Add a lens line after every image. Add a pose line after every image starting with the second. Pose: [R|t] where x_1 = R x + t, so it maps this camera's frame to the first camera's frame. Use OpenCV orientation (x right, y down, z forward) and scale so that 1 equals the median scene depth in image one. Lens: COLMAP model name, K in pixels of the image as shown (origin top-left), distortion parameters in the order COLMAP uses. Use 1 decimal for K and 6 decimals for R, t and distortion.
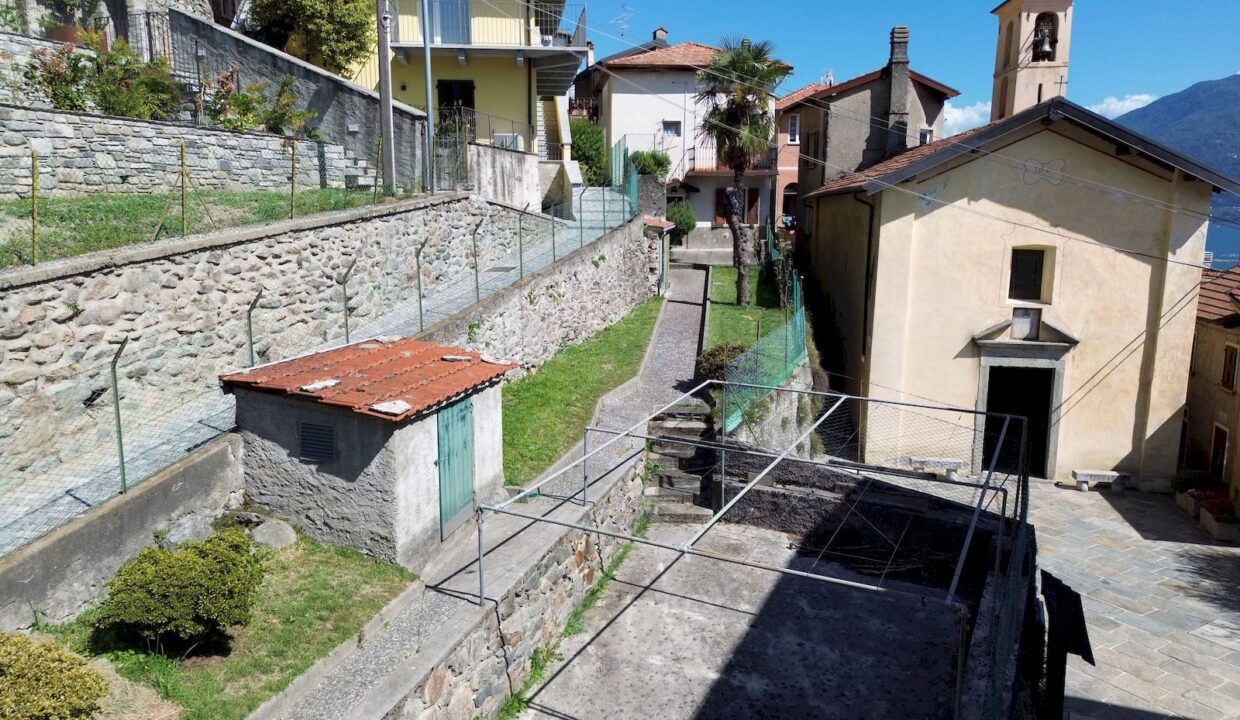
lens RADIAL K [[903.5, 0, 627.5], [0, 903.5, 361.1], [0, 0, 1]] dist [0.111377, -0.096805]
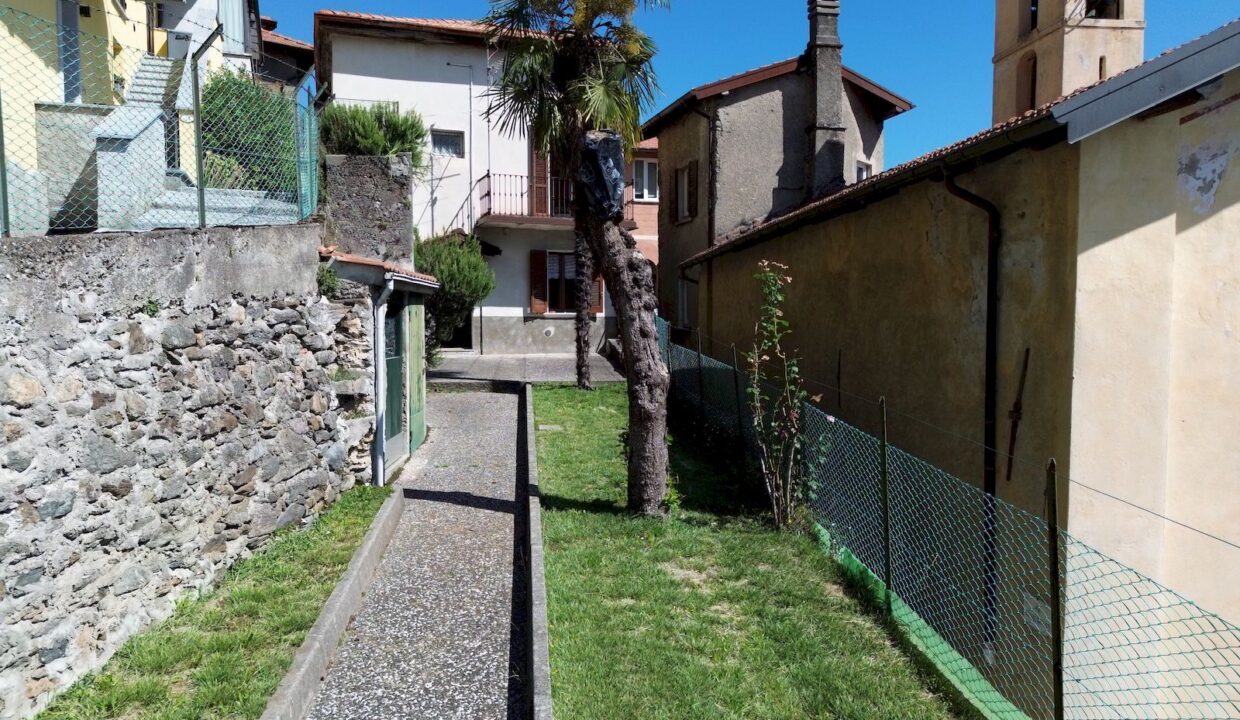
lens RADIAL K [[903.5, 0, 627.5], [0, 903.5, 361.1], [0, 0, 1]] dist [0.111377, -0.096805]
pose [[0.977148, -0.011215, 0.212262, 0.049661], [0.038358, 0.991517, -0.124190, -0.066131], [-0.209069, 0.129494, 0.969289, 0.619322]]
